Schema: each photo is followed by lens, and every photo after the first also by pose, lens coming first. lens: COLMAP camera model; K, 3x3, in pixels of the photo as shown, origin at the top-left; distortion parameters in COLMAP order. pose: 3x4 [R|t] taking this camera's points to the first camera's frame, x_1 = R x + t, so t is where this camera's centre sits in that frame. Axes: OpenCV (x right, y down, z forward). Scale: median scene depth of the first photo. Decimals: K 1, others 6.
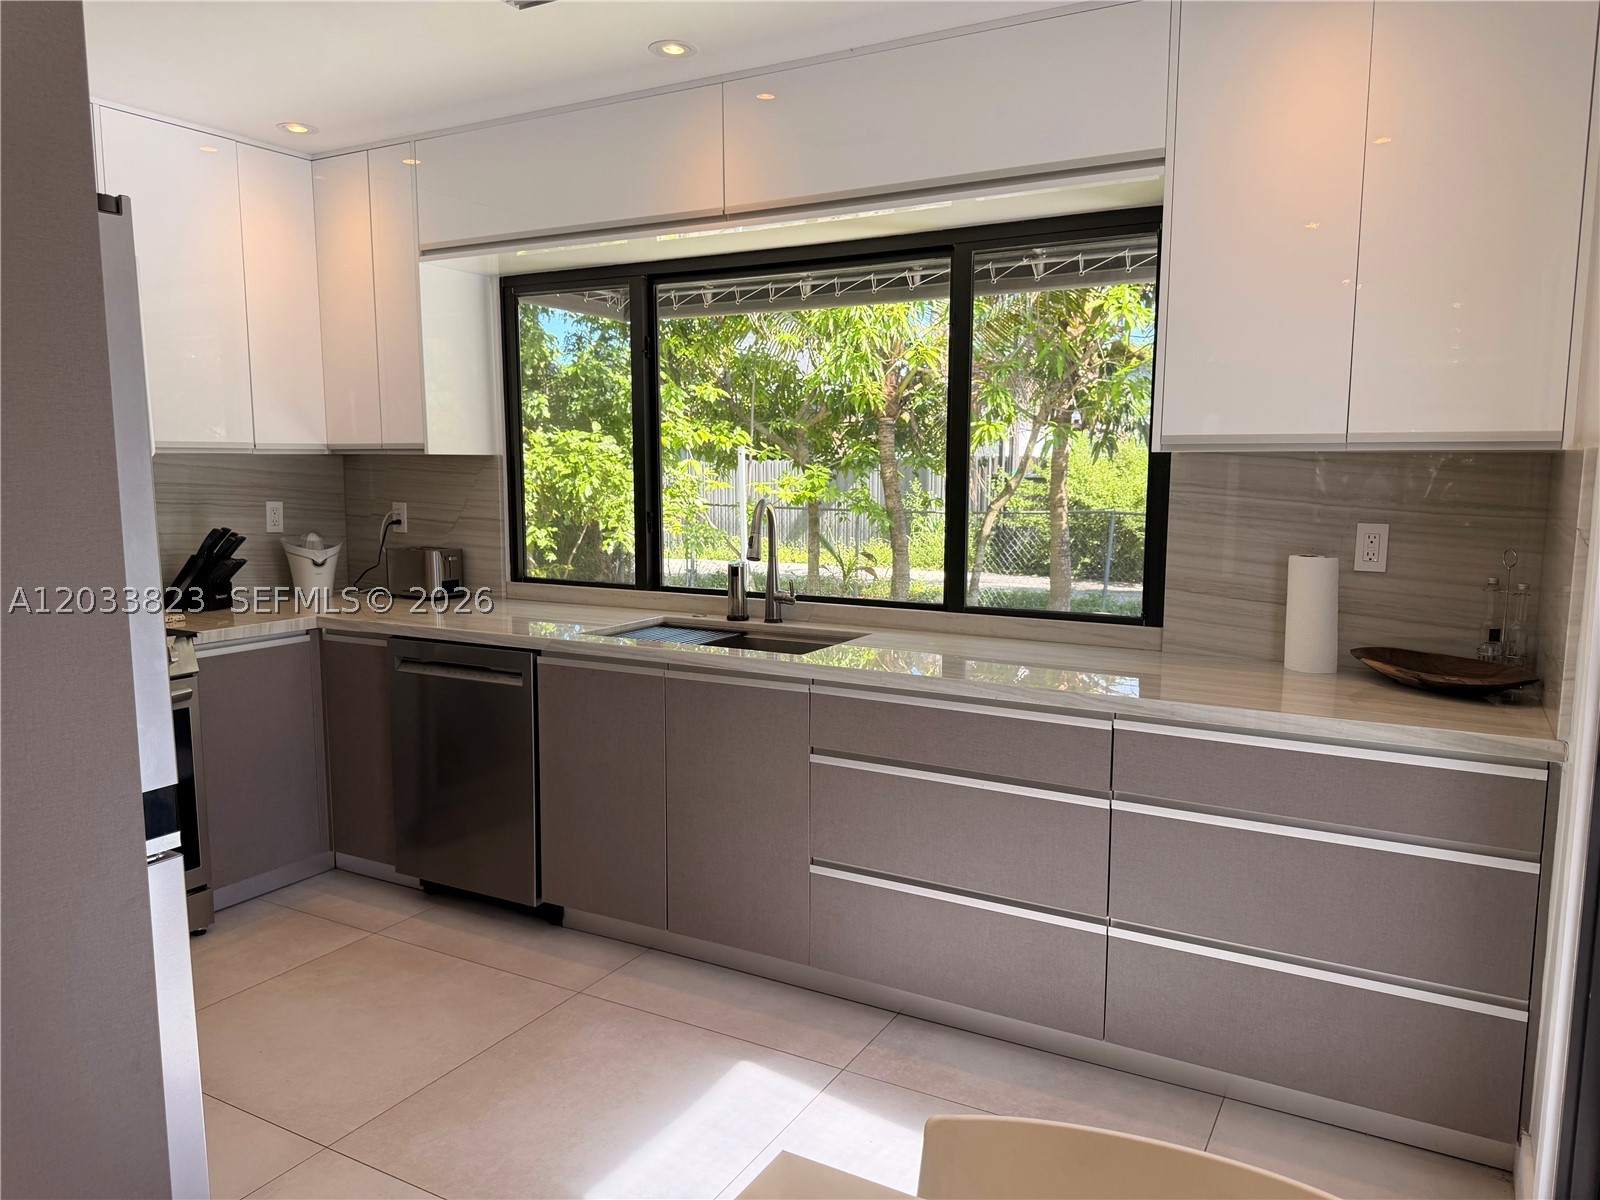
lens RADIAL K [[1136.8, 0, 801.8], [0, 1136.8, 605.5], [0, 0, 1]] dist [0.130550, -0.199408]
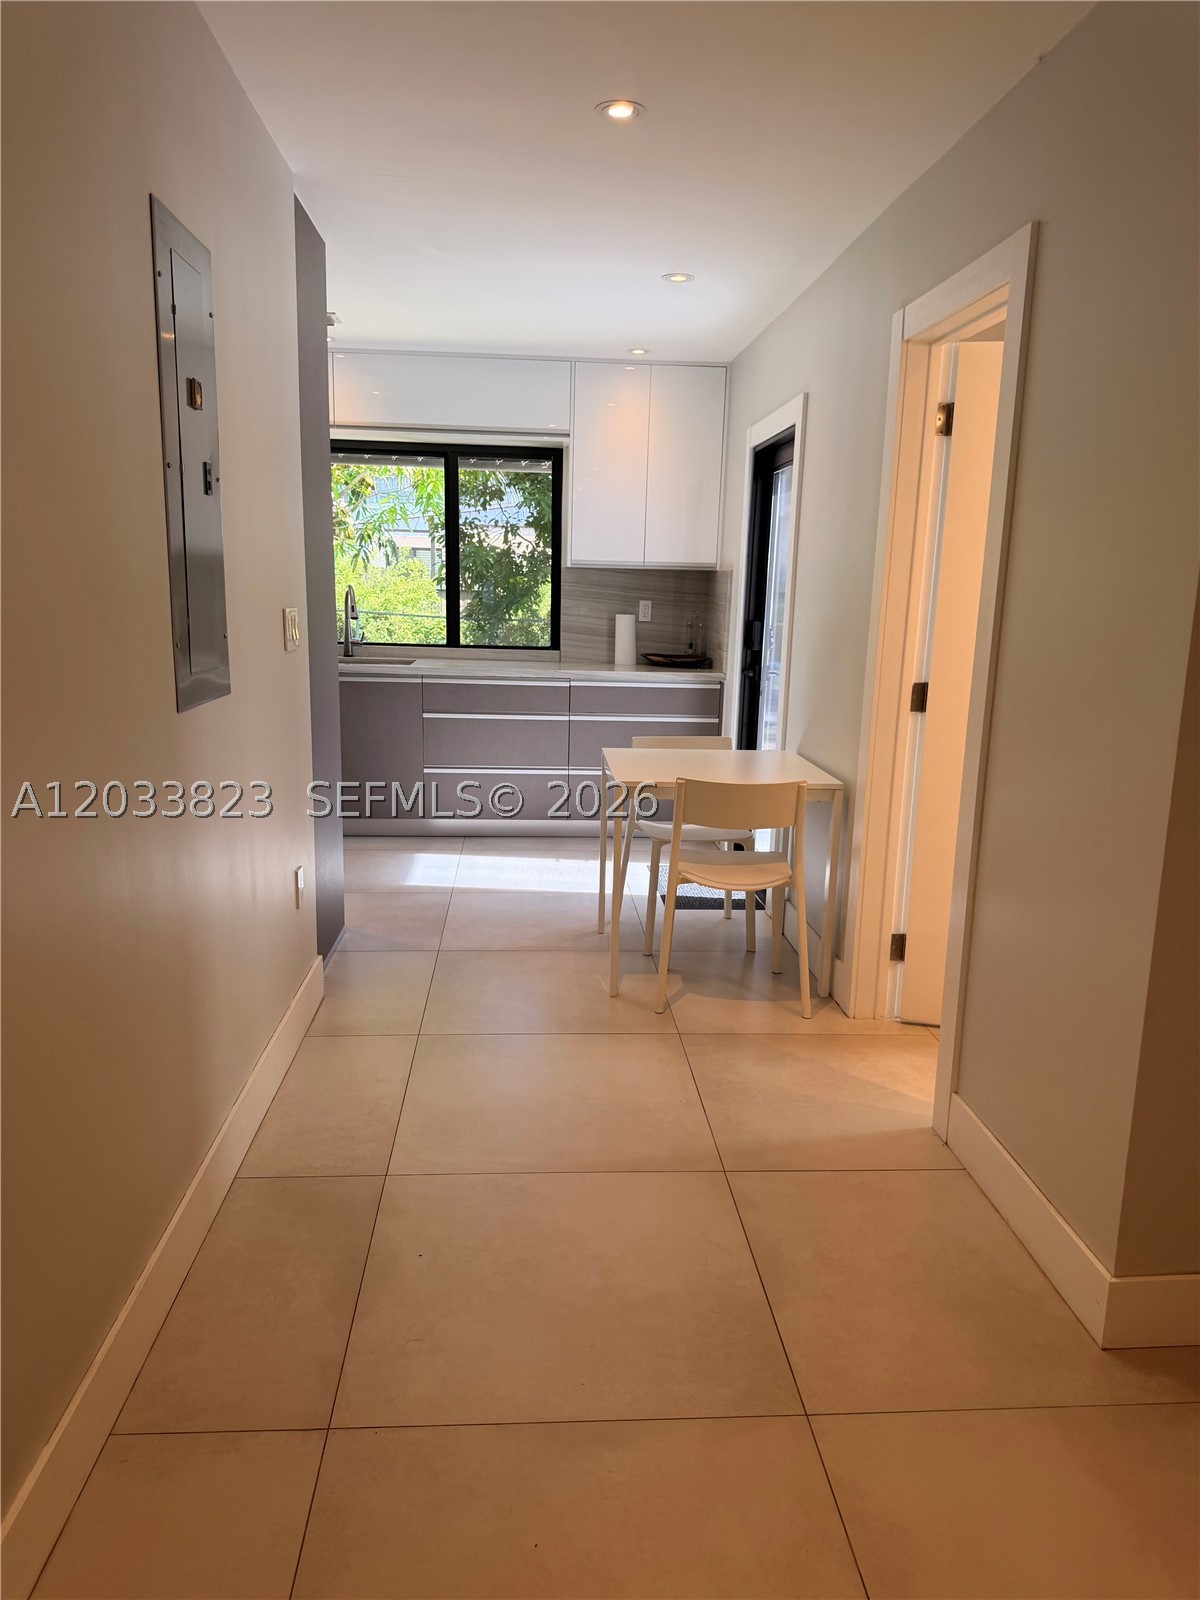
lens RADIAL K [[1136.8, 0, 603.1], [0, 1136.8, 802.4], [0, 0, 1]] dist [0.130550, -0.199408]
pose [[0.837911, -0.083187, 0.539430, -0.675261], [0.044184, 0.995412, 0.084872, 0.106700], [-0.544015, -0.047280, 0.837742, -0.718550]]
